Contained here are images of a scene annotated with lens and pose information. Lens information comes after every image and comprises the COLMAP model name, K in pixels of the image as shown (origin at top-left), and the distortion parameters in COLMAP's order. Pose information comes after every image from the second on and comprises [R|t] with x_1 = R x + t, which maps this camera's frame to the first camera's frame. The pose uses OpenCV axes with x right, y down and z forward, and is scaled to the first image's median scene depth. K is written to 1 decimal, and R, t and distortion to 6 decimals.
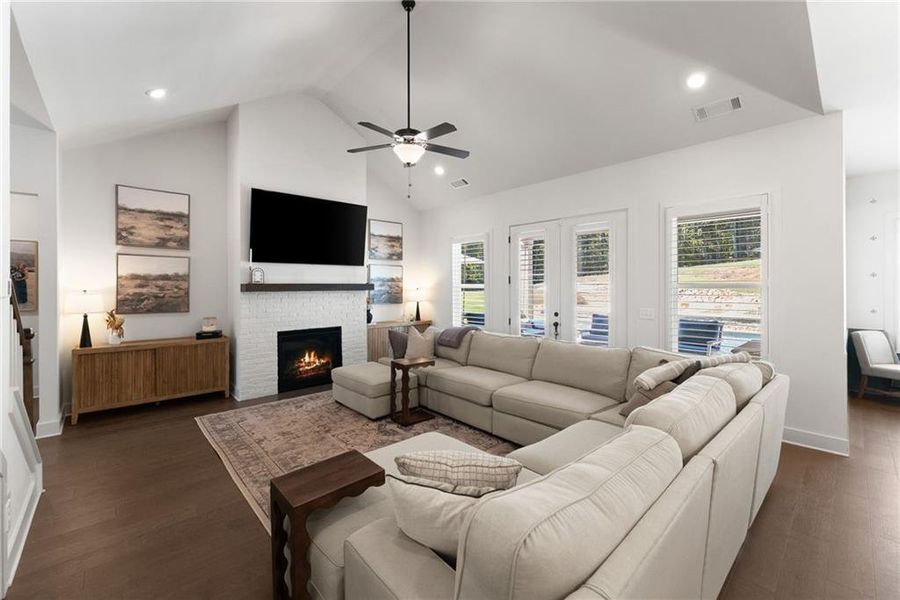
lens RADIAL K [[377.1, 0, 448.9], [0, 377.1, 287.5], [0, 0, 1]] dist [-0.048538, 0.000028]
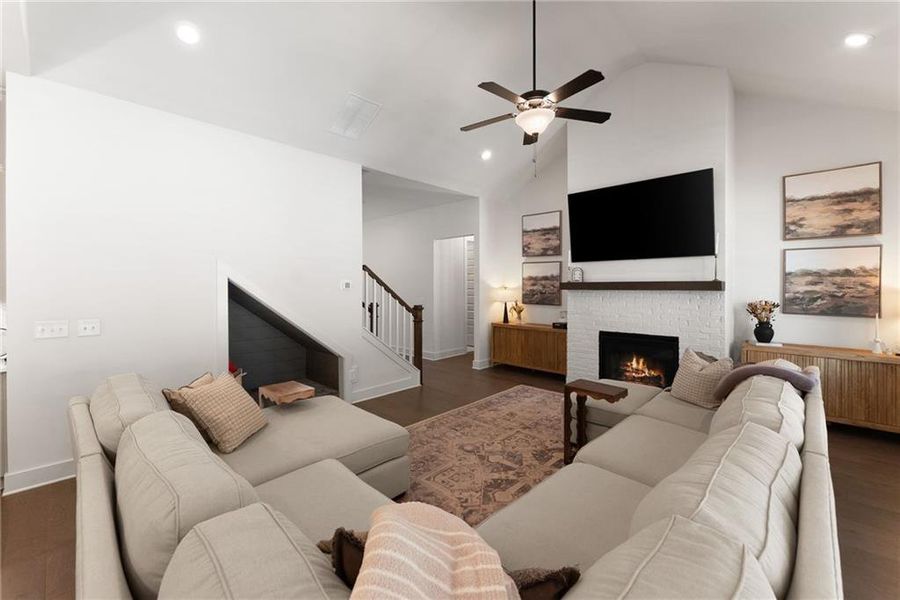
lens RADIAL K [[367.6, 0, 448.7], [0, 367.6, 284.0], [0, 0, 1]] dist [0.073413, -0.000011]
pose [[0.055792, -0.001206, -0.998442, 0.524179], [-0.000839, 0.999999, -0.001255, -0.004351], [0.998442, 0.000907, 0.055791, 0.563111]]
